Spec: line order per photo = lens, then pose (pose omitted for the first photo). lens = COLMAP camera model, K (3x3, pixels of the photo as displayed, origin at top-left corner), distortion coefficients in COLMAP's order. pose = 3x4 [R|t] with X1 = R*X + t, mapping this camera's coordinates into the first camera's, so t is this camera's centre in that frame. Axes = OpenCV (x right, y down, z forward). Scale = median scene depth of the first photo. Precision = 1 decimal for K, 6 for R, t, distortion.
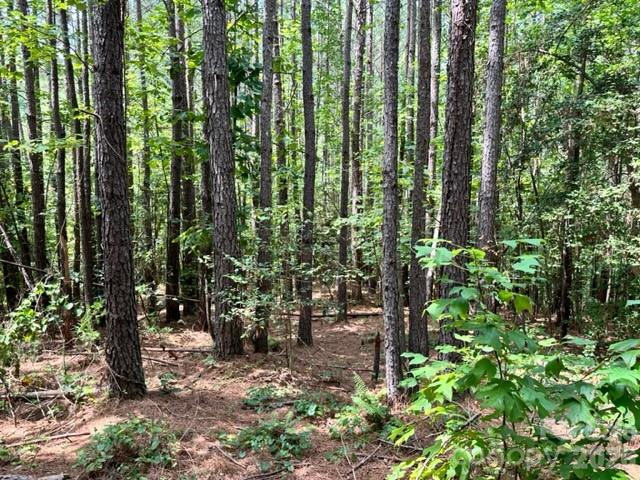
lens RADIAL K [[517.5, 0, 319.8], [0, 517.5, 240.2], [0, 0, 1]] dist [0.015247, -0.070257]
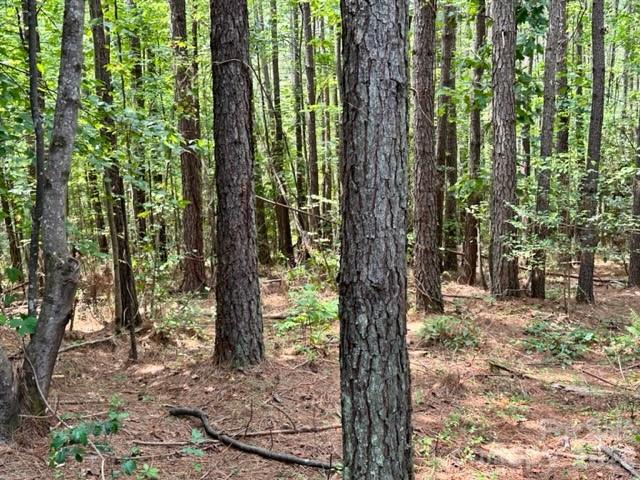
lens RADIAL K [[714.5, 0, 319.9], [0, 714.5, 230.3], [0, 0, 1]] dist [0.096296, 0.000000]
pose [[0.926057, 0.032398, -0.375990, 0.022260], [-0.011284, 0.998240, 0.058225, 0.003989], [0.377215, -0.049677, 0.924793, -0.522449]]
